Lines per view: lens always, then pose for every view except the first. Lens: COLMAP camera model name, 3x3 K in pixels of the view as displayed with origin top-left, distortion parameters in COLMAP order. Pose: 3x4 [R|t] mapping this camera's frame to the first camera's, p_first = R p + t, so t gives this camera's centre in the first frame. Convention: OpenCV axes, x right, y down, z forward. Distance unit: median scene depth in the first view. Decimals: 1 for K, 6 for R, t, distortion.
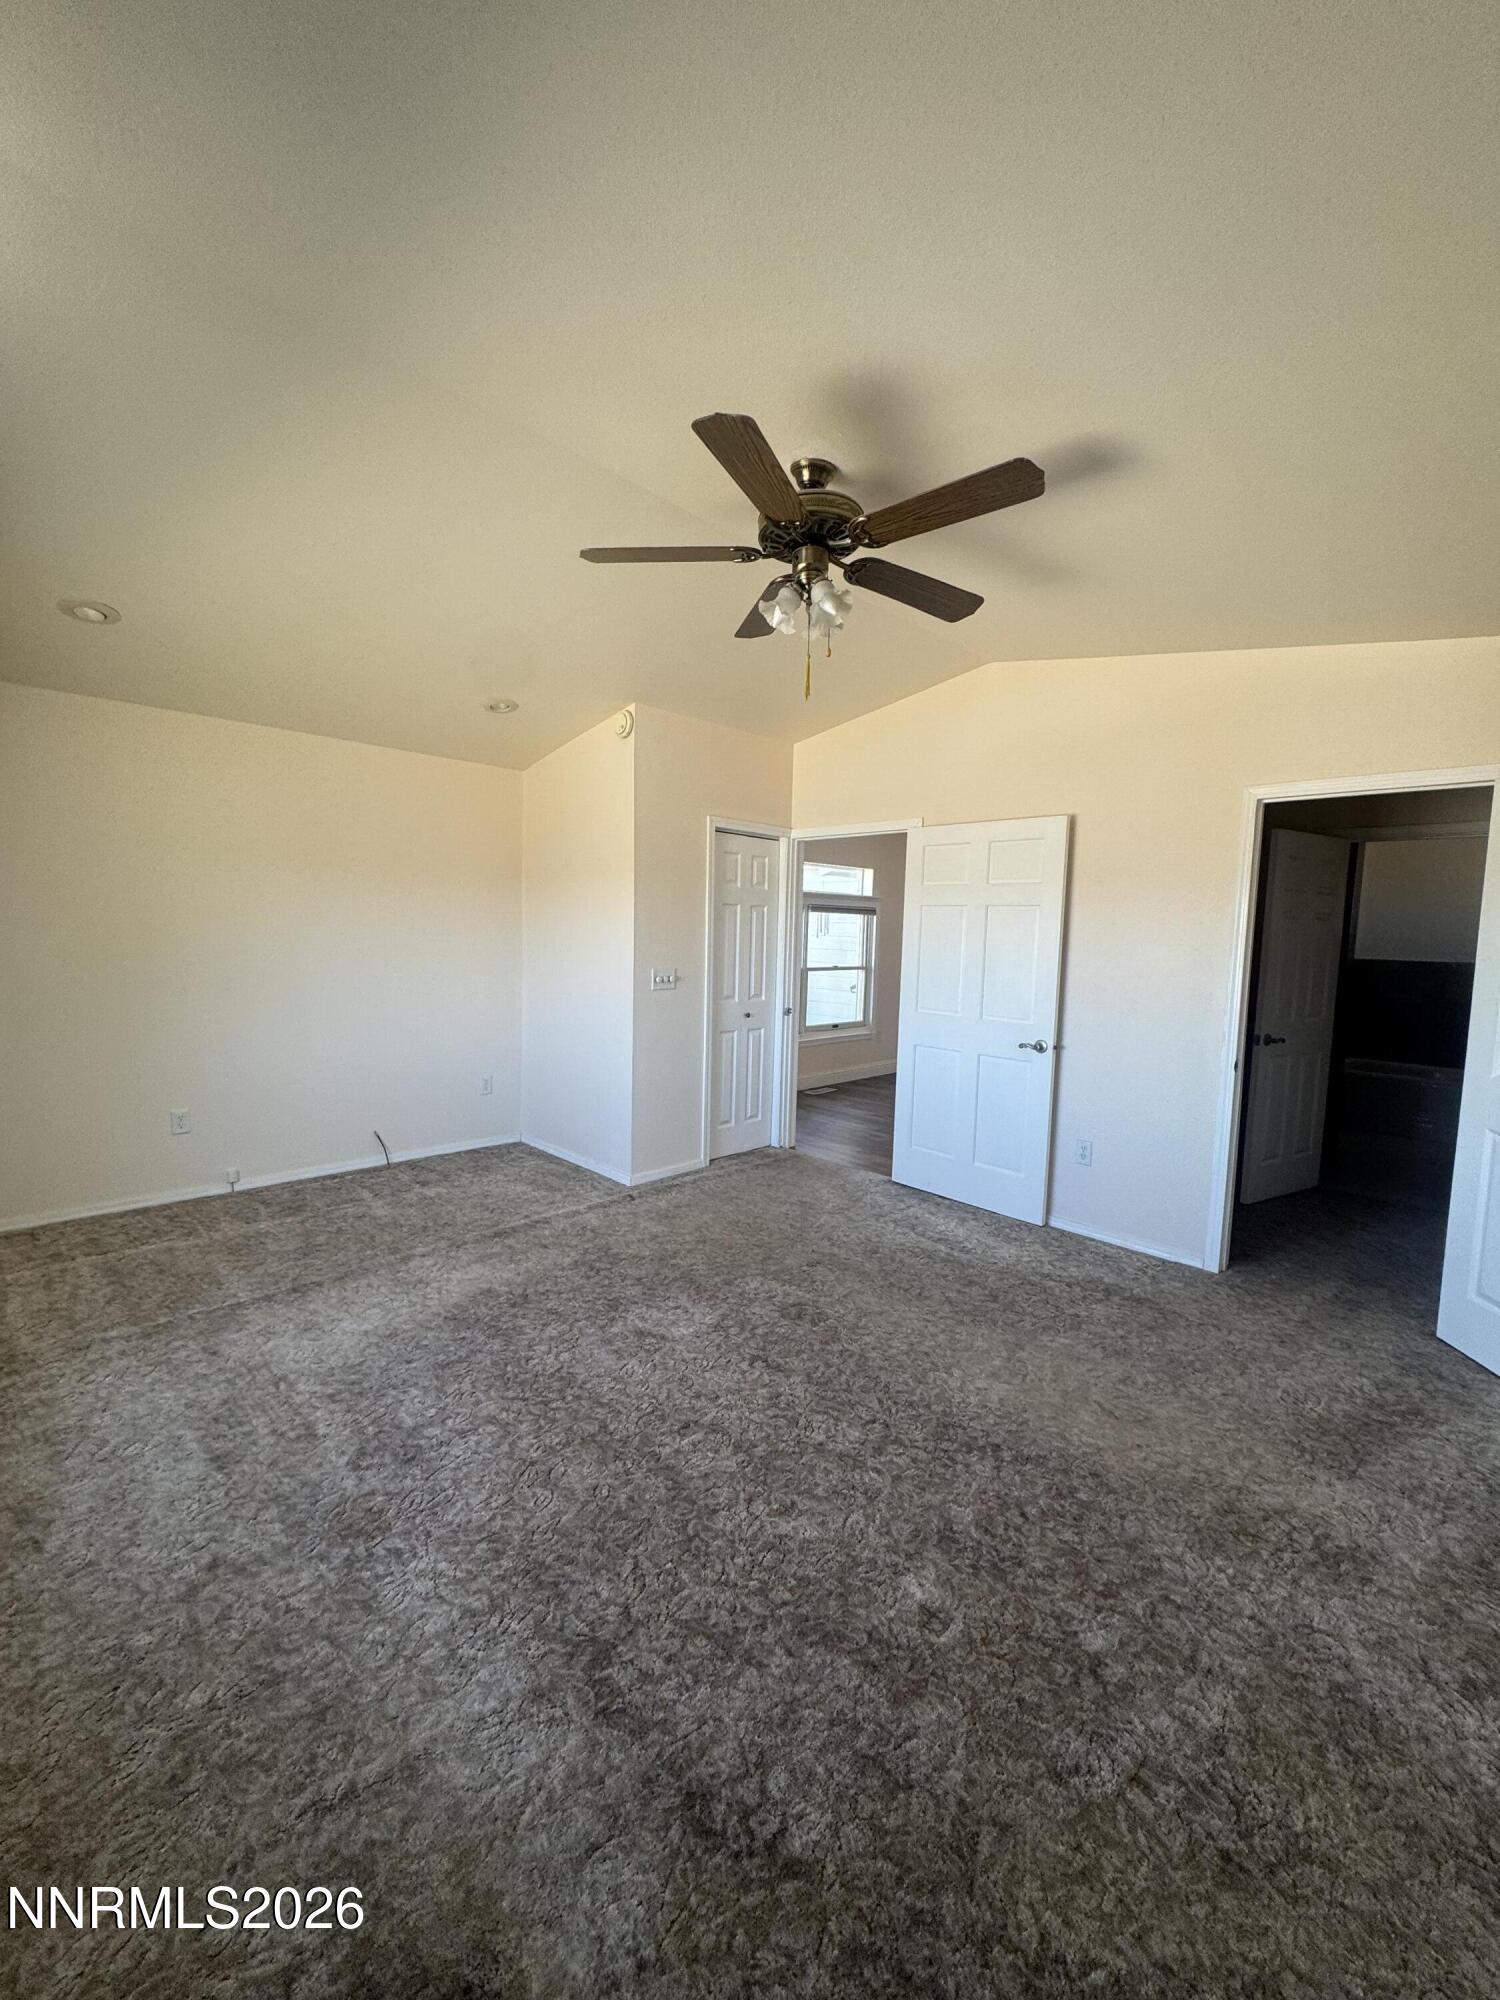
lens RADIAL K [[796.7, 0, 754.6], [0, 796.7, 1002.9], [0, 0, 1]] dist [-0.002758, 0.000551]
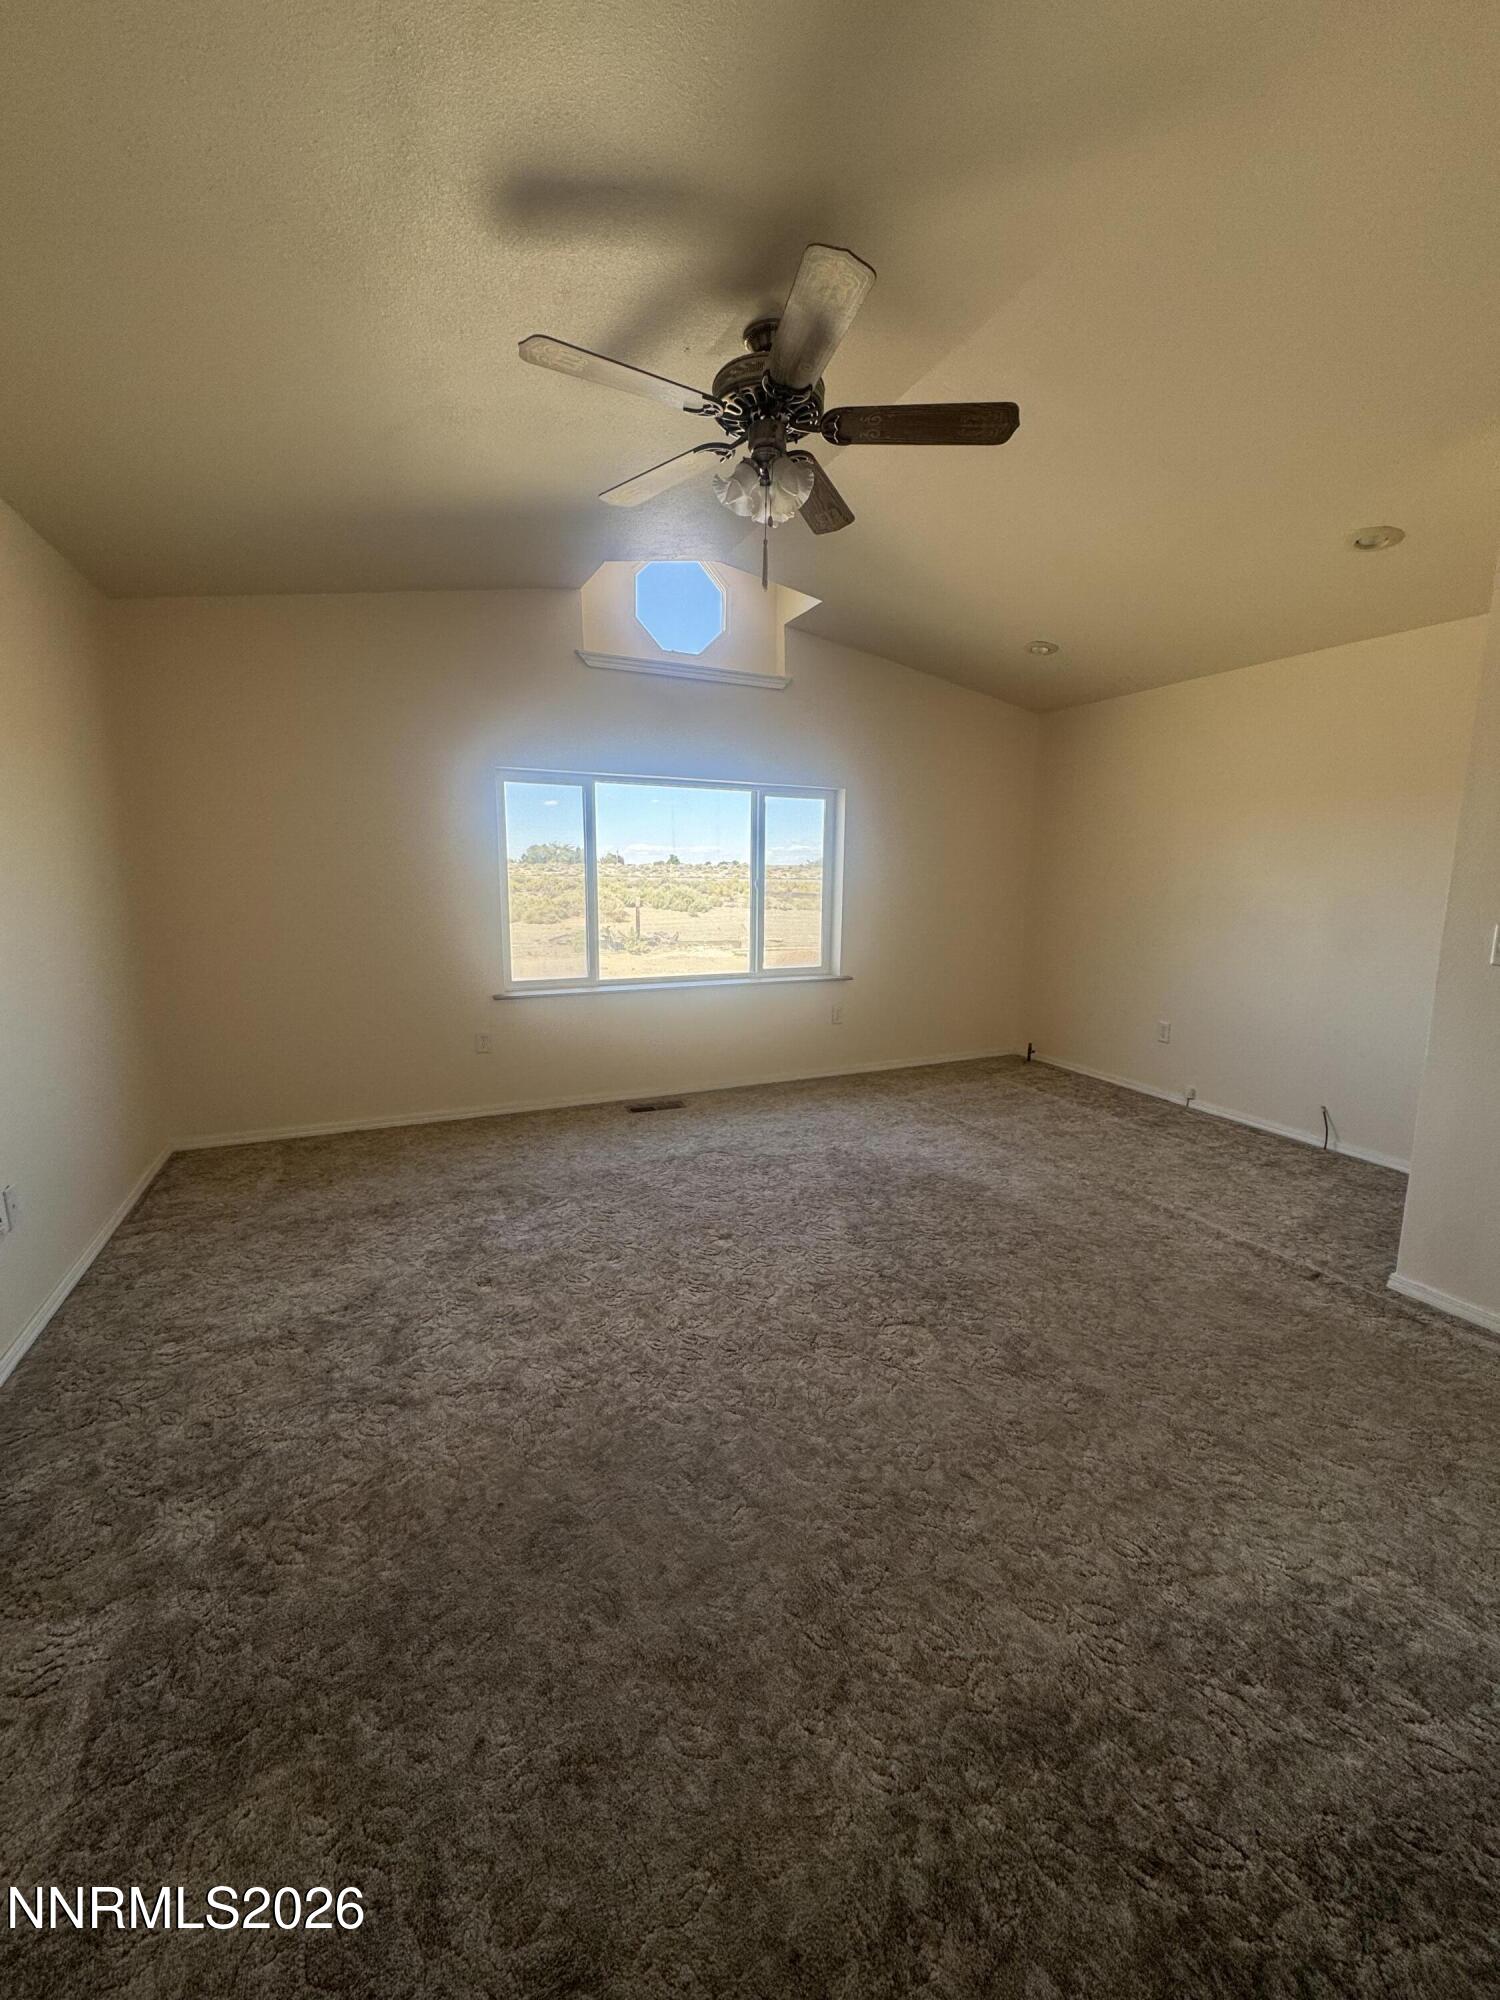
lens RADIAL K [[796.7, 0, 766.9], [0, 796.7, 1003.4], [0, 0, 1]] dist [-0.002758, 0.000551]
pose [[-0.328756, 0.127688, -0.935743, 0.594691], [-0.108943, 0.979076, 0.171876, -0.035084], [0.938110, 0.158448, -0.307967, 0.793800]]
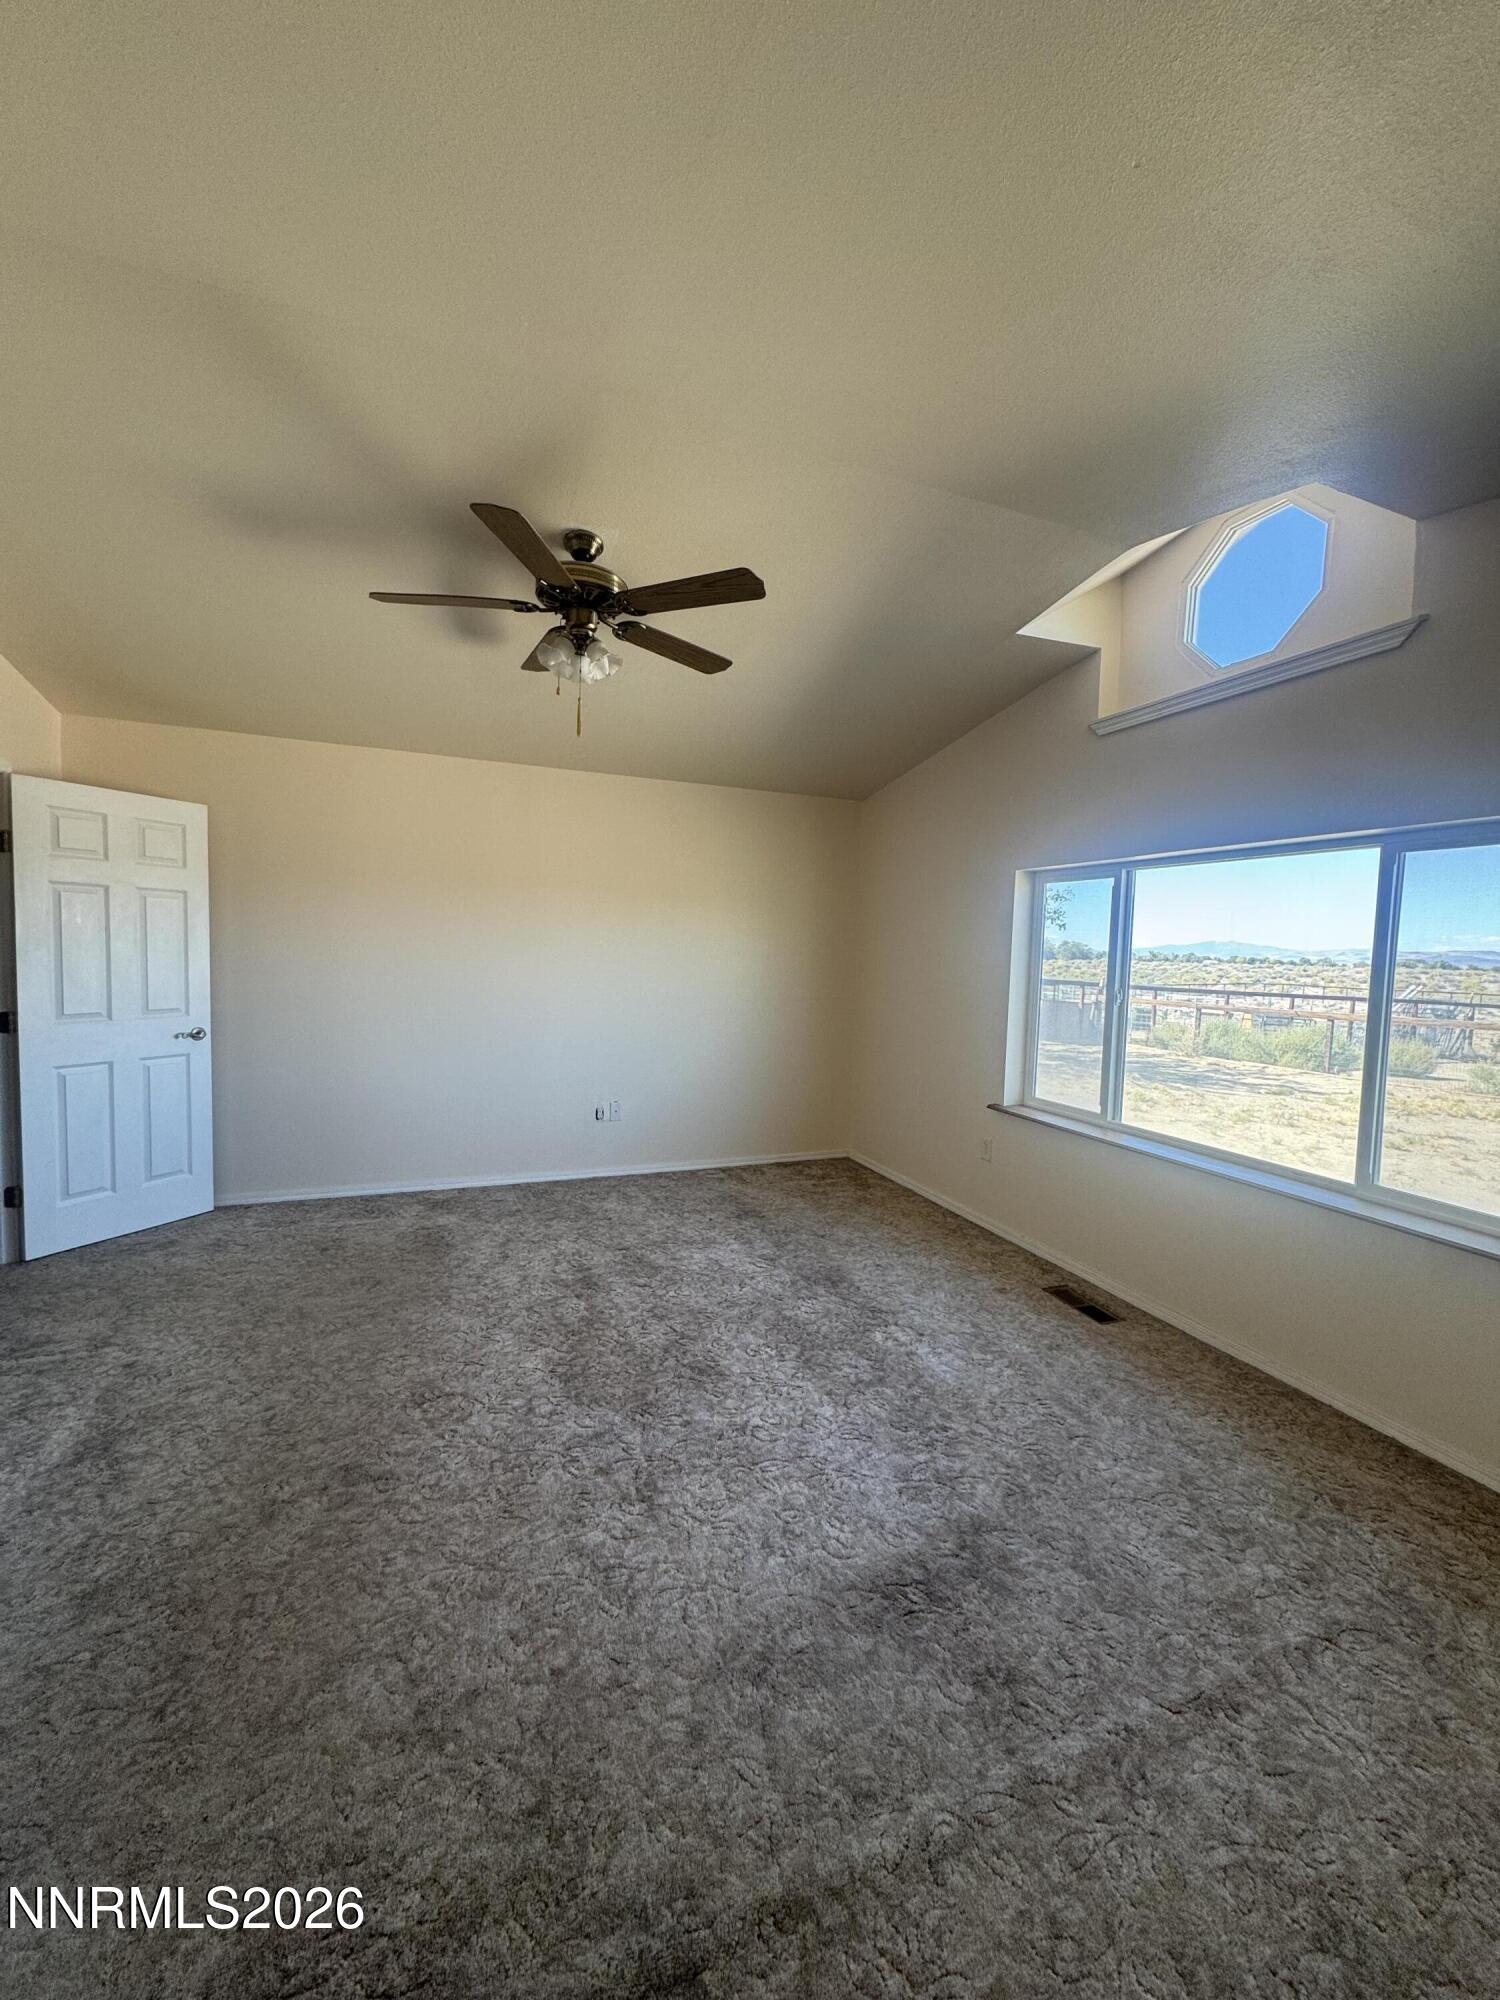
lens RADIAL K [[796.7, 0, 752.3], [0, 796.7, 1000.0], [0, 0, 1]] dist [-0.002758, 0.000551]
pose [[-0.915937, -0.076031, 0.394053, -0.374262], [-0.014391, 0.987481, 0.157082, -0.111846], [-0.401063, 0.138207, -0.905565, 1.155336]]
